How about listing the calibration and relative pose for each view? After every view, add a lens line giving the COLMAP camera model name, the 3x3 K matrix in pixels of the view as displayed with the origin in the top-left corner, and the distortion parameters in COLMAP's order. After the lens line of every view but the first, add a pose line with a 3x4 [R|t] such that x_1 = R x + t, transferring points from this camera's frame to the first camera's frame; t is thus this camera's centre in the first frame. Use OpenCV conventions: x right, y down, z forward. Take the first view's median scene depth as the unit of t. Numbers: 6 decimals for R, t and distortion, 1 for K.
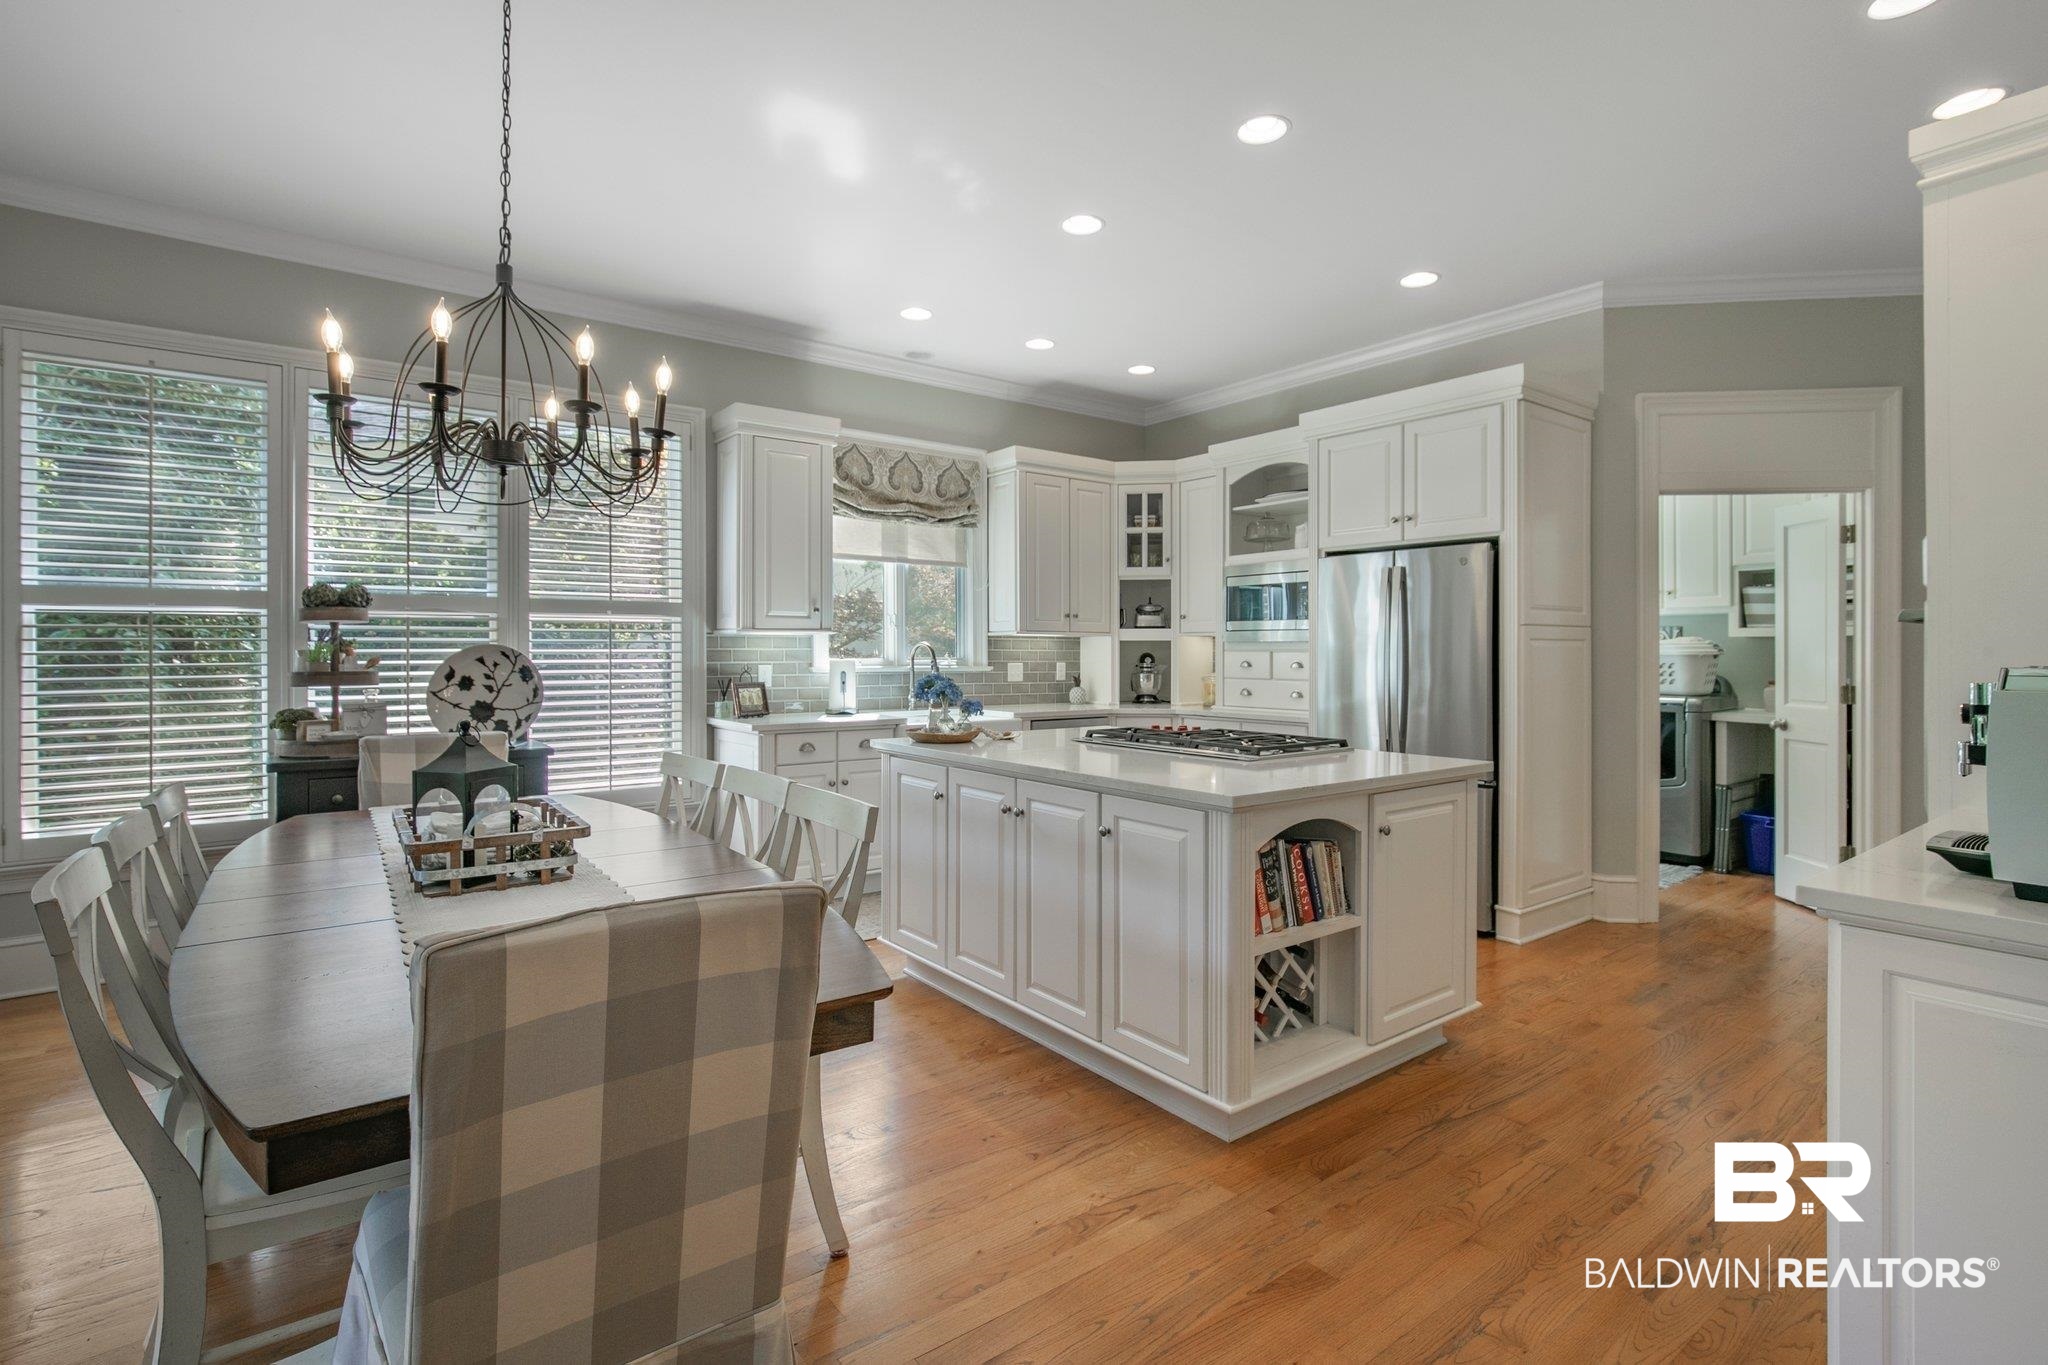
lens RADIAL K [[956.4, 0, 1022.4], [0, 956.4, 664.1], [0, 0, 1]] dist [-0.004905, -0.000408]
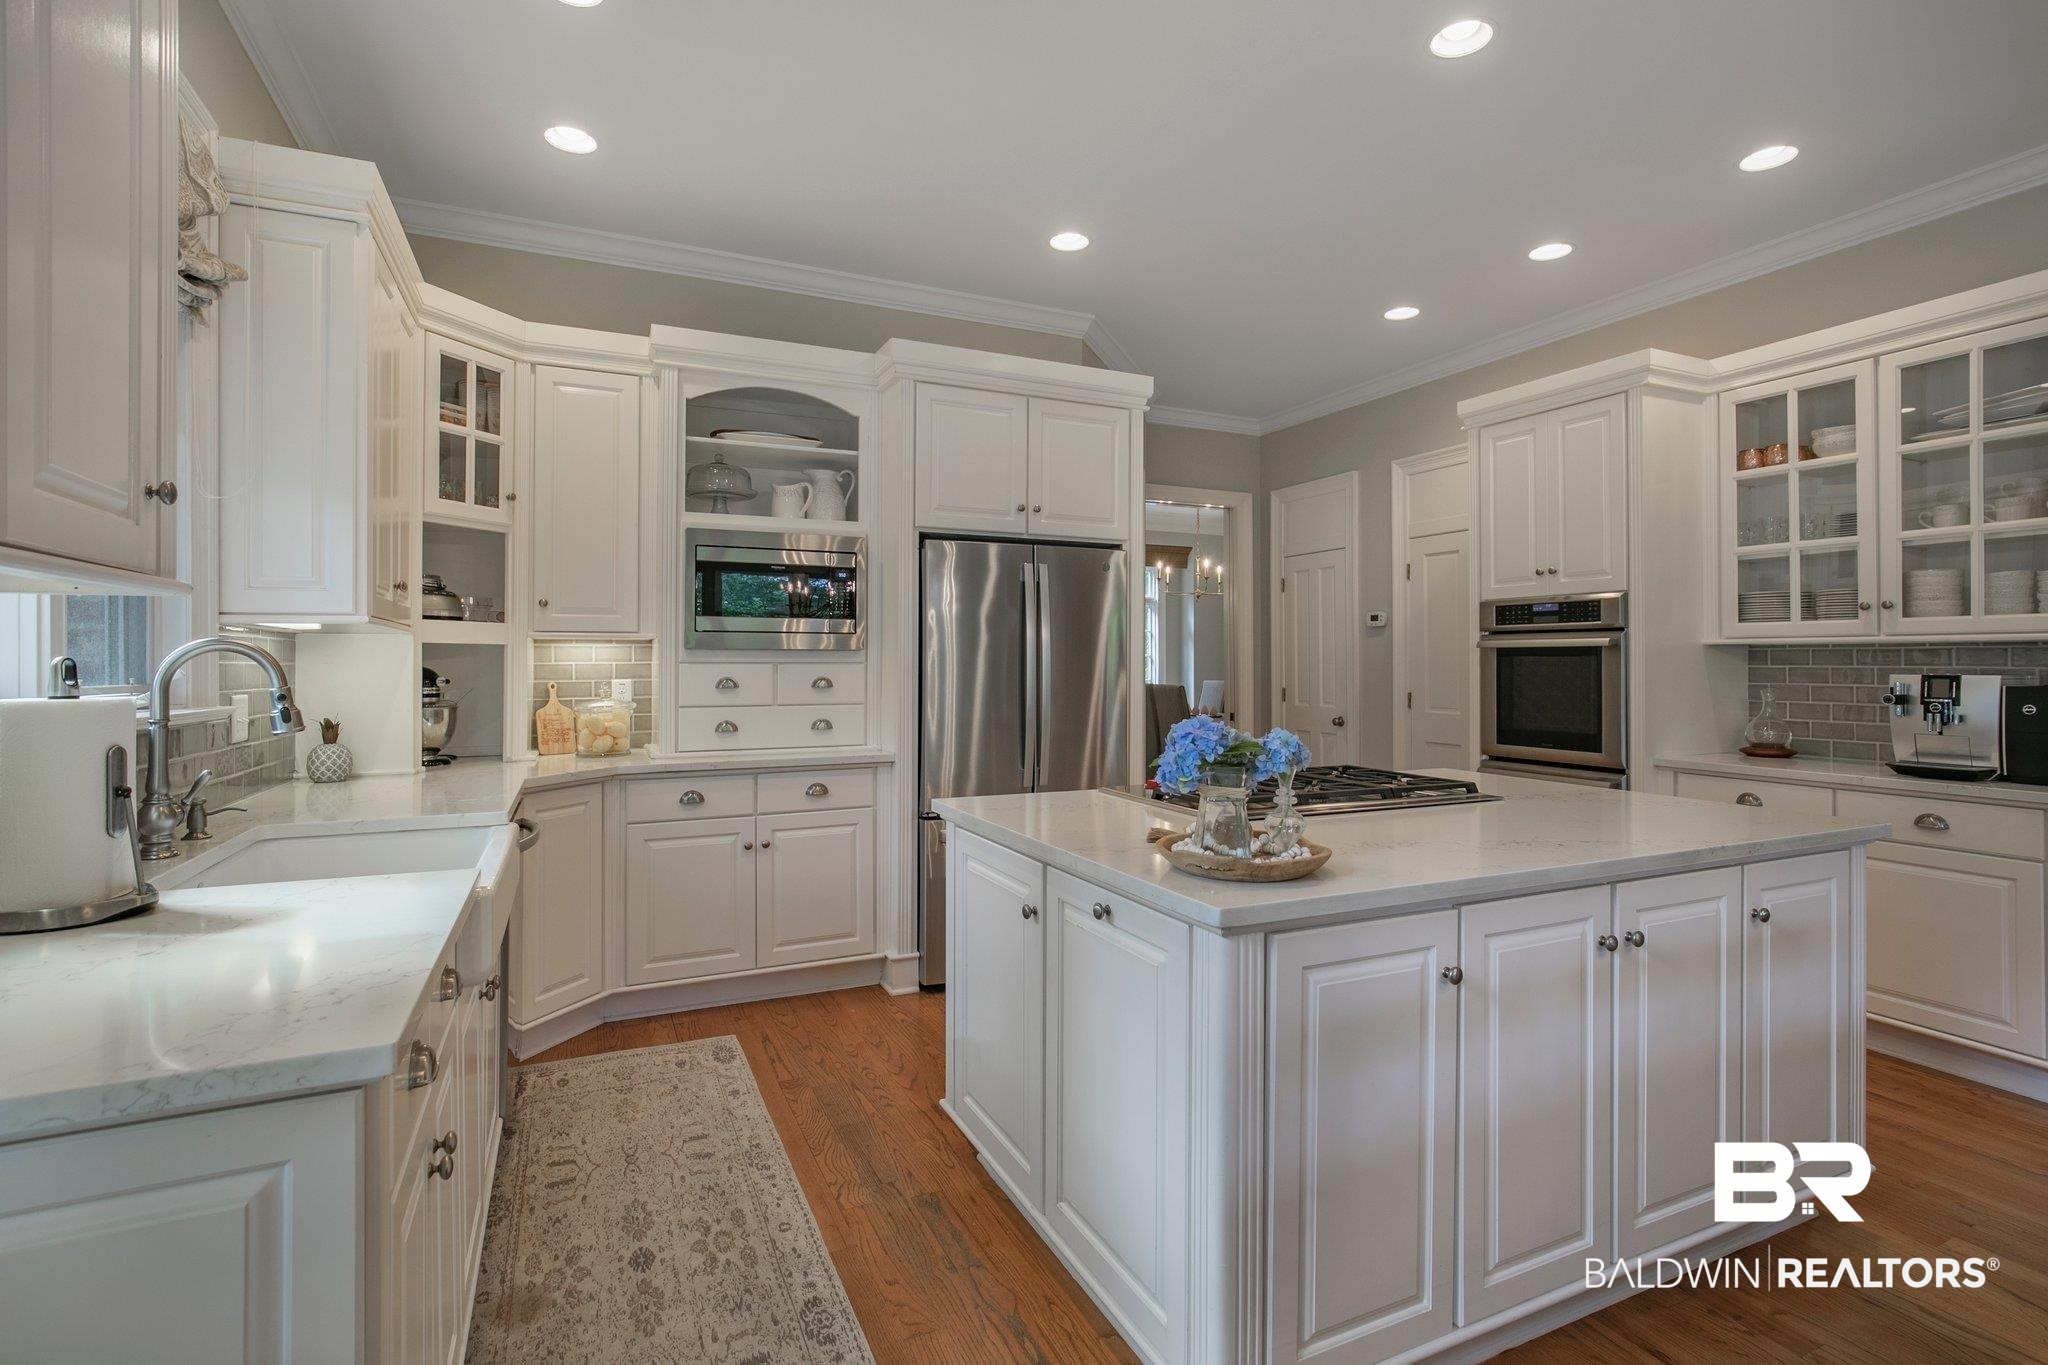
lens RADIAL K [[956.4, 0, 1023.6], [0, 956.4, 661.8], [0, 0, 1]] dist [-0.004905, -0.000408]
pose [[0.207394, -0.010016, 0.978206, -0.321711], [0.014726, 0.999866, 0.007115, -0.014350], [-0.978147, 0.012930, 0.207514, 0.599409]]
